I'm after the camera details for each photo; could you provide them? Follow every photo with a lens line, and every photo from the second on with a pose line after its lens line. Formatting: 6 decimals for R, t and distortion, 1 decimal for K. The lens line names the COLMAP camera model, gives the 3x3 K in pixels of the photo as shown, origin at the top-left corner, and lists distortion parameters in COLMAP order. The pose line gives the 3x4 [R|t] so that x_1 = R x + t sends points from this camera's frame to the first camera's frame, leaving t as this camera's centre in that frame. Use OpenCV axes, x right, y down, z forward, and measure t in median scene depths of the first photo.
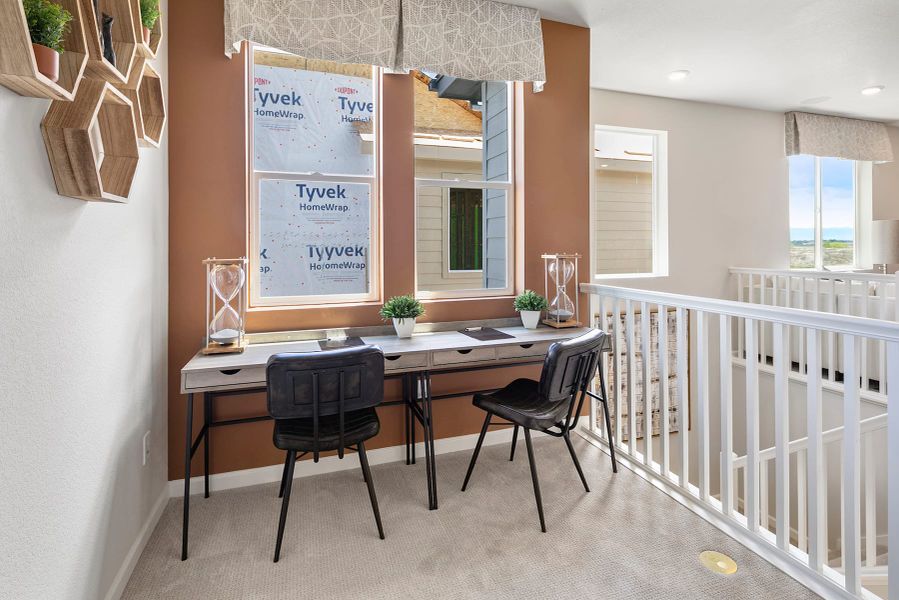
lens RADIAL K [[439.0, 0, 445.5], [0, 439.0, 247.8], [0, 0, 1]] dist [0.001017, -0.000752]
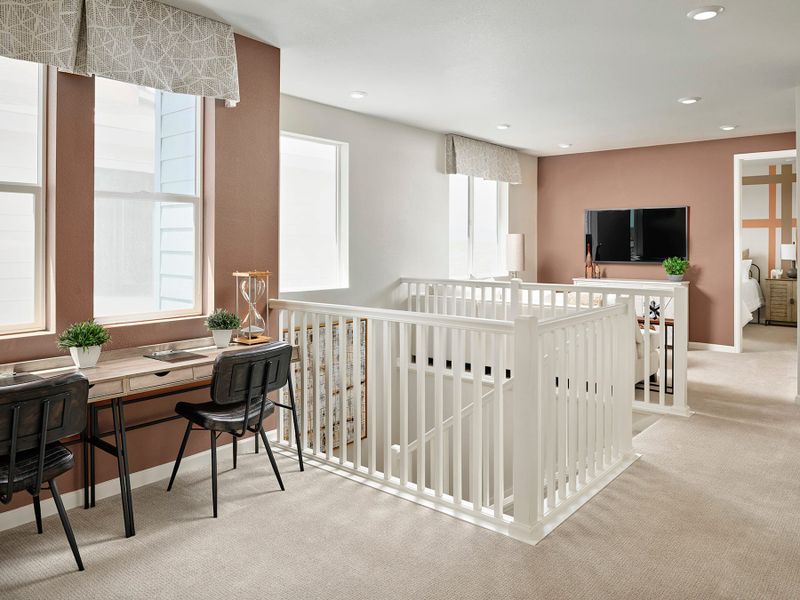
lens RADIAL K [[593.3, 0, 401.3], [0, 593.3, 240.3], [0, 0, 1]] dist [0.006648, 0.002607]
pose [[0.850792, 0.012080, 0.525364, -0.165753], [-0.005420, 0.999884, -0.014213, -0.040655], [-0.525475, 0.009245, 0.850759, -0.348530]]
